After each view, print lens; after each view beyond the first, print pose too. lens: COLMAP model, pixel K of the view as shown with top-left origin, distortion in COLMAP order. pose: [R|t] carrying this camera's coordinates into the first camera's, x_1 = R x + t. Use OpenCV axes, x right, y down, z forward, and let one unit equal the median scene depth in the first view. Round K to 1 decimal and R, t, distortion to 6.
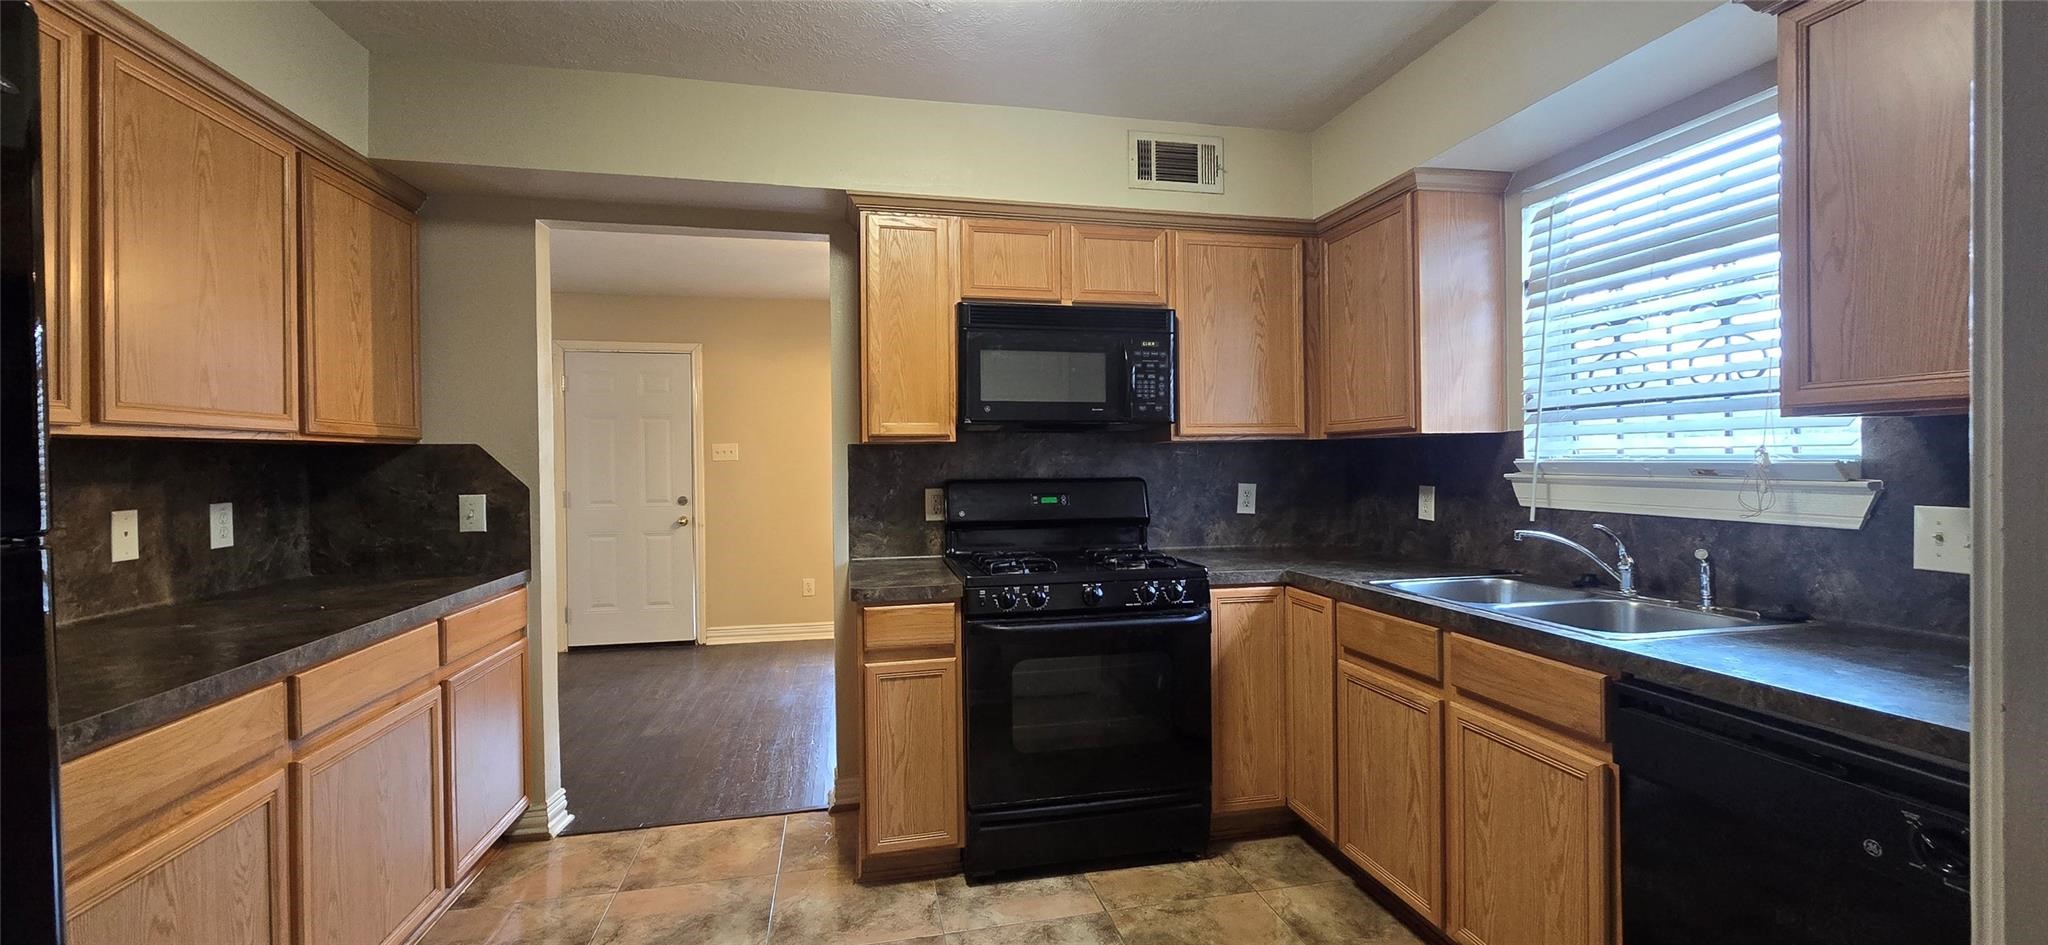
lens RADIAL K [[833.4, 0, 1023.0], [0, 833.4, 462.6], [0, 0, 1]] dist [0.007319, 0.001426]
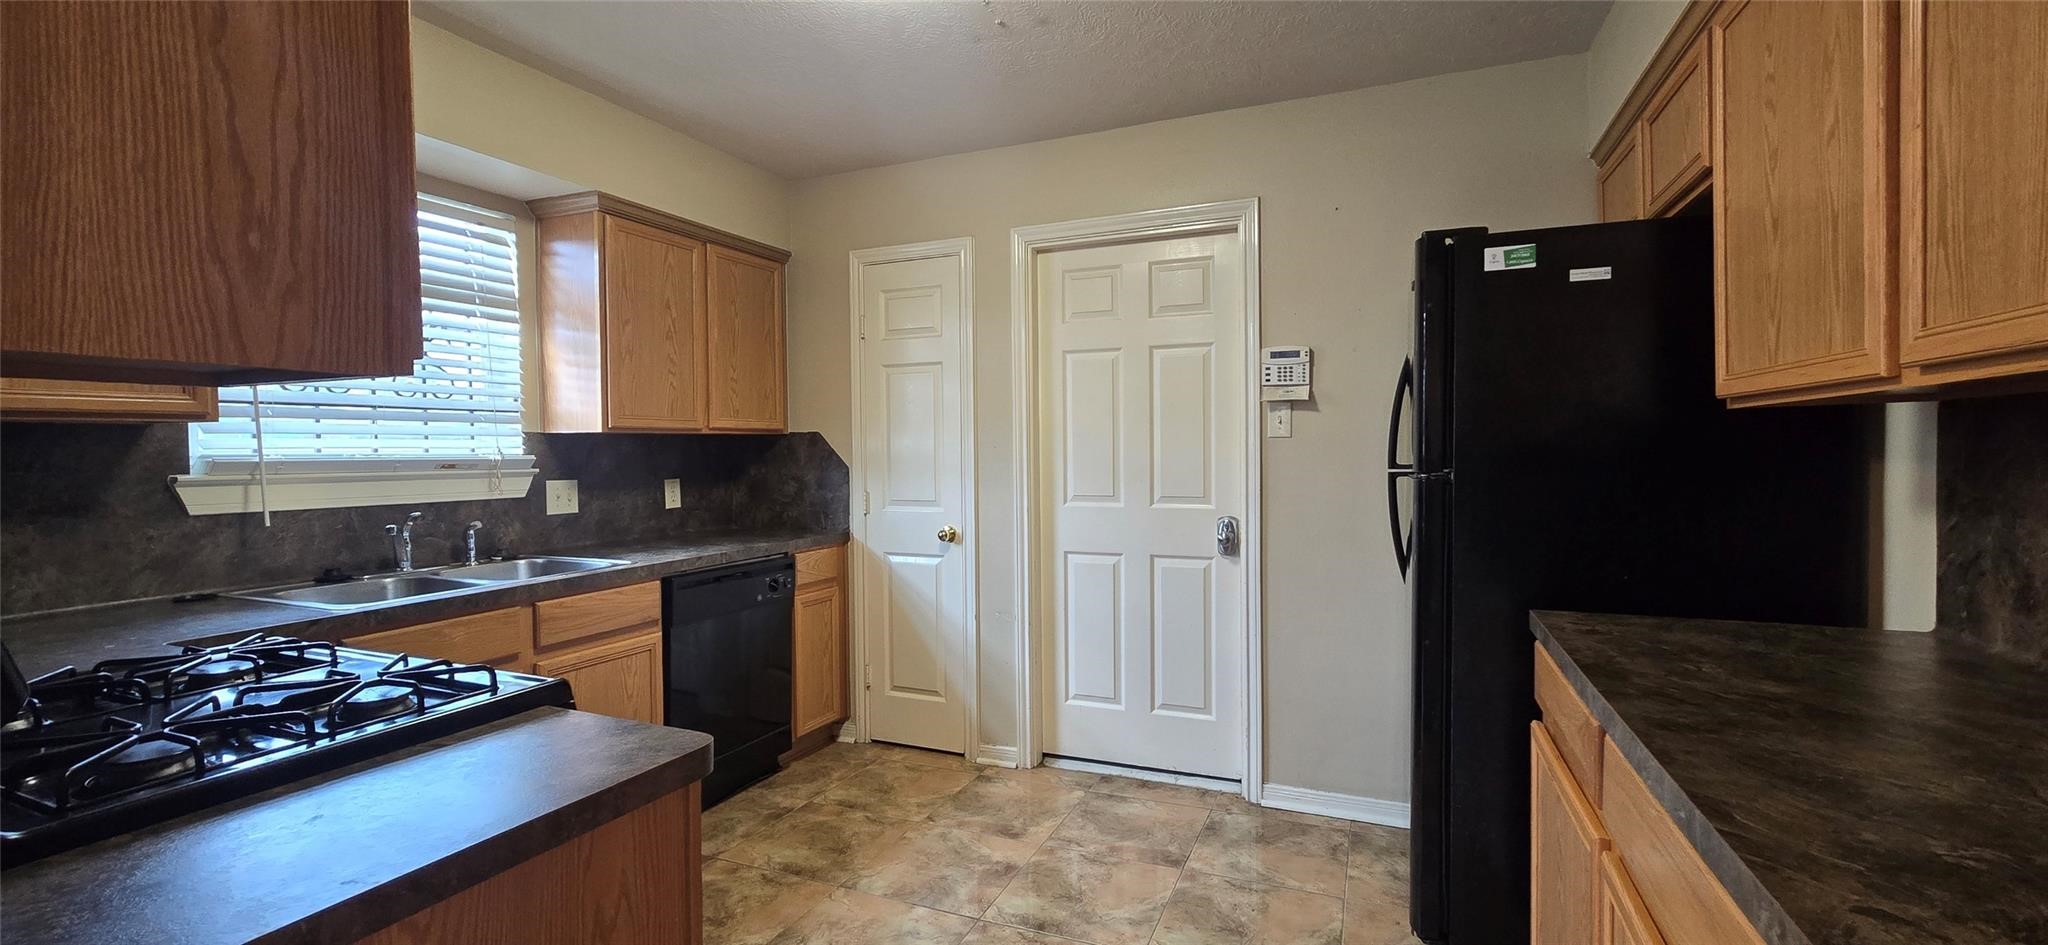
lens RADIAL K [[833.4, 0, 1019.7], [0, 833.4, 470.0], [0, 0, 1]] dist [0.007319, 0.001426]
pose [[-0.818774, 0.006628, 0.574078, -0.695067], [0.021880, 0.999567, 0.019665, 0.011667], [-0.573699, 0.028662, -0.818564, 1.575253]]
